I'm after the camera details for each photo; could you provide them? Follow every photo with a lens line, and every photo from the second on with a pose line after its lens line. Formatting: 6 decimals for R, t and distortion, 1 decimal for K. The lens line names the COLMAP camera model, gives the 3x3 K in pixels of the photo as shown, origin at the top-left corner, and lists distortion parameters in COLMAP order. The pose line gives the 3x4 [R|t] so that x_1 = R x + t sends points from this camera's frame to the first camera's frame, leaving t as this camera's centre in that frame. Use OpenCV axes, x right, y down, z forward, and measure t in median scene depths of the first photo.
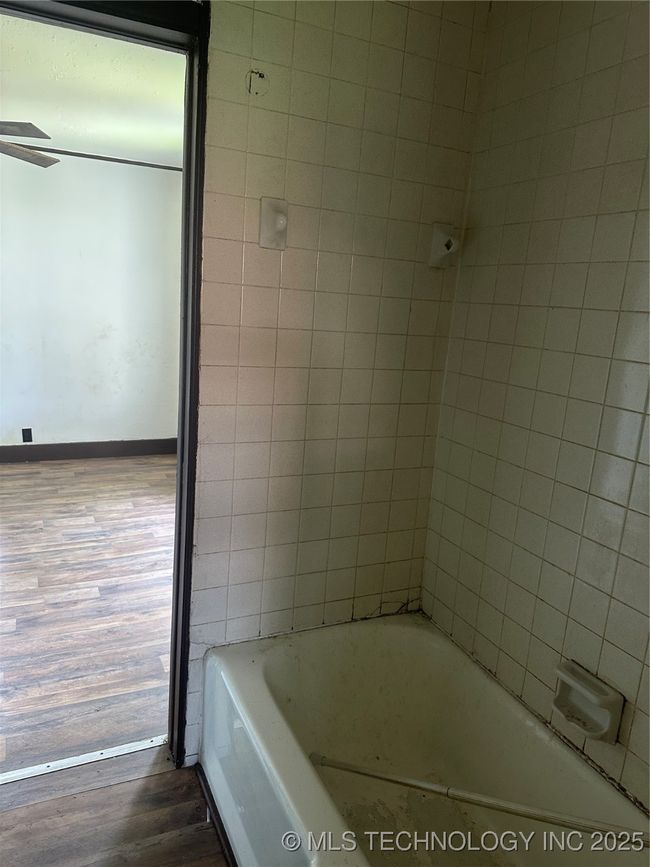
lens RADIAL K [[608.7, 0, 318.3], [0, 608.7, 429.3], [0, 0, 1]] dist [0.074743, -0.115721]
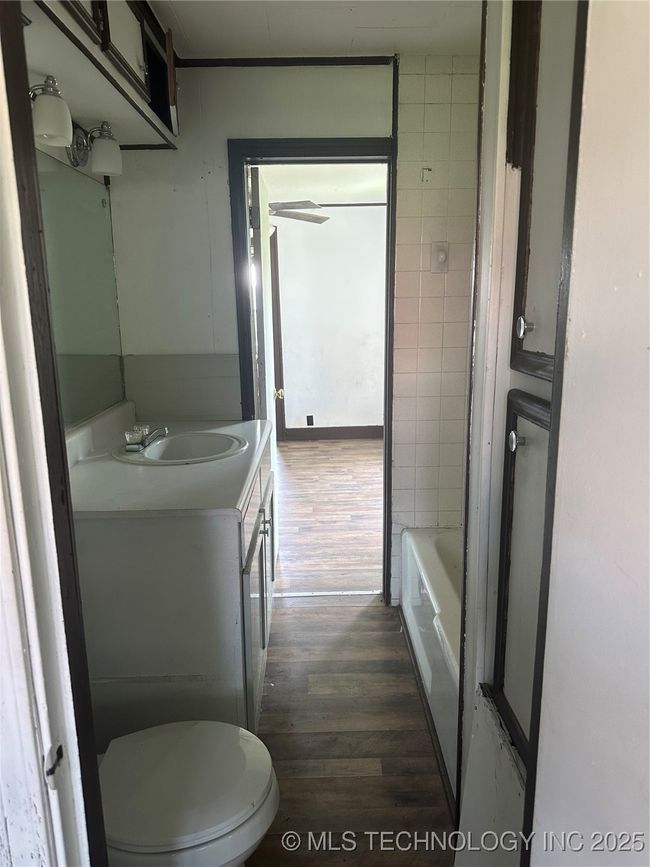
lens RADIAL K [[608.7, 0, 318.3], [0, 608.7, 429.3], [0, 0, 1]] dist [0.074743, -0.115721]
pose [[0.904838, 0.000275, -0.425756, 0.186135], [-0.005516, 0.999923, -0.011077, 0.075938], [0.425720, 0.012371, 0.904770, -0.331961]]
